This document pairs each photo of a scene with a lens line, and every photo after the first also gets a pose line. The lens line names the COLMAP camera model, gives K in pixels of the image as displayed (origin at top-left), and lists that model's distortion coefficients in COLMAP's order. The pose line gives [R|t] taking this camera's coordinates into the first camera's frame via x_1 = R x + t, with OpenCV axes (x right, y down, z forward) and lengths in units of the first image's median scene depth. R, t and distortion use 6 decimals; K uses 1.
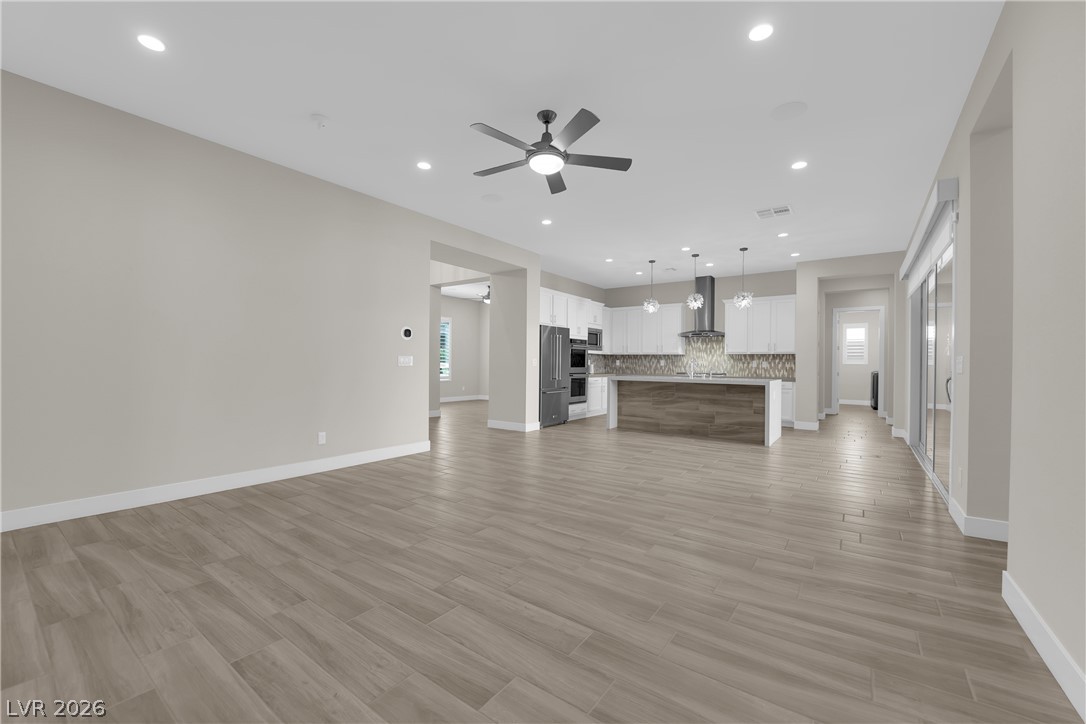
lens RADIAL K [[438.3, 0, 538.0], [0, 438.3, 362.2], [0, 0, 1]] dist [-0.008626, -0.002866]
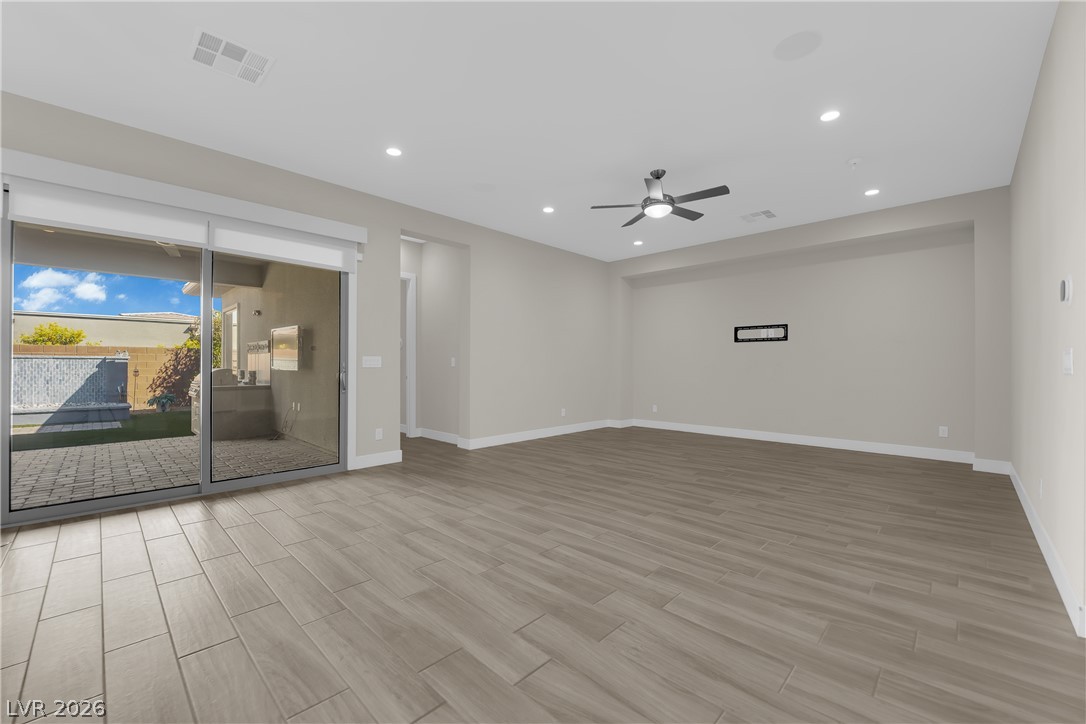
lens RADIAL K [[438.3, 0, 536.9], [0, 438.3, 363.0], [0, 0, 1]] dist [-0.008626, -0.002866]
pose [[-0.989708, -0.011157, 0.142666, 0.069530], [-0.012196, 0.999905, -0.006406, 0.004573], [-0.142581, -0.008080, -0.989750, 0.880413]]
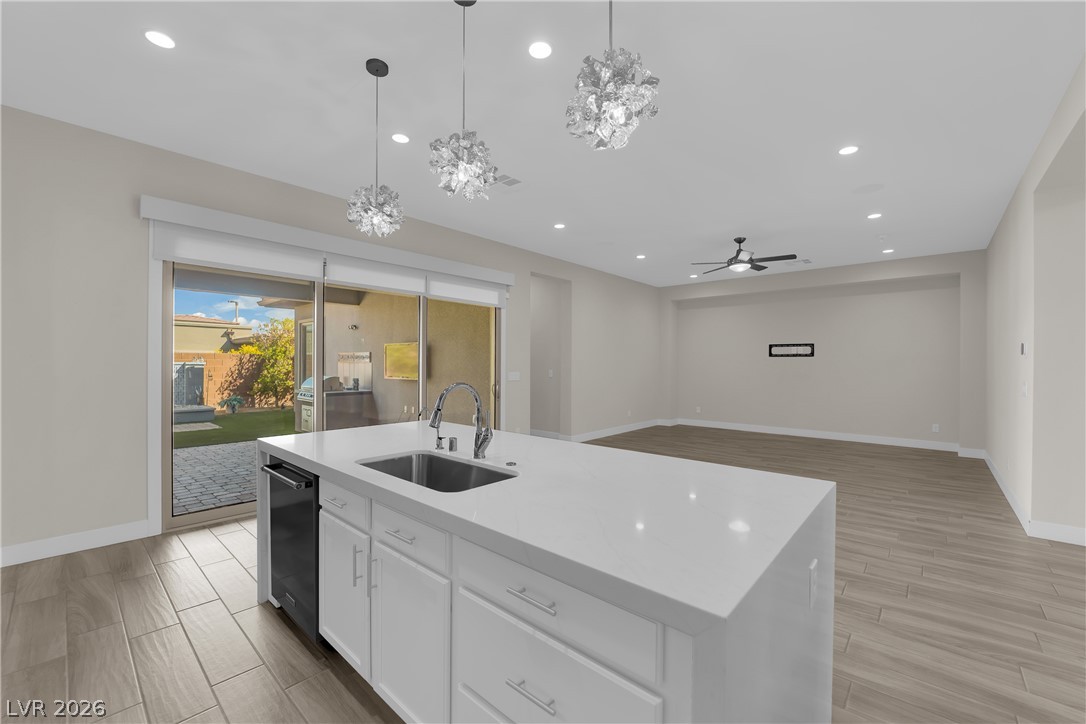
lens RADIAL K [[438.3, 0, 538.0], [0, 438.3, 363.7], [0, 0, 1]] dist [-0.008626, -0.002866]
pose [[-0.994963, -0.013853, 0.099277, 0.244035], [-0.013912, 0.999903, 0.000097, -0.019068], [-0.099269, -0.001284, -0.995060, 1.069423]]
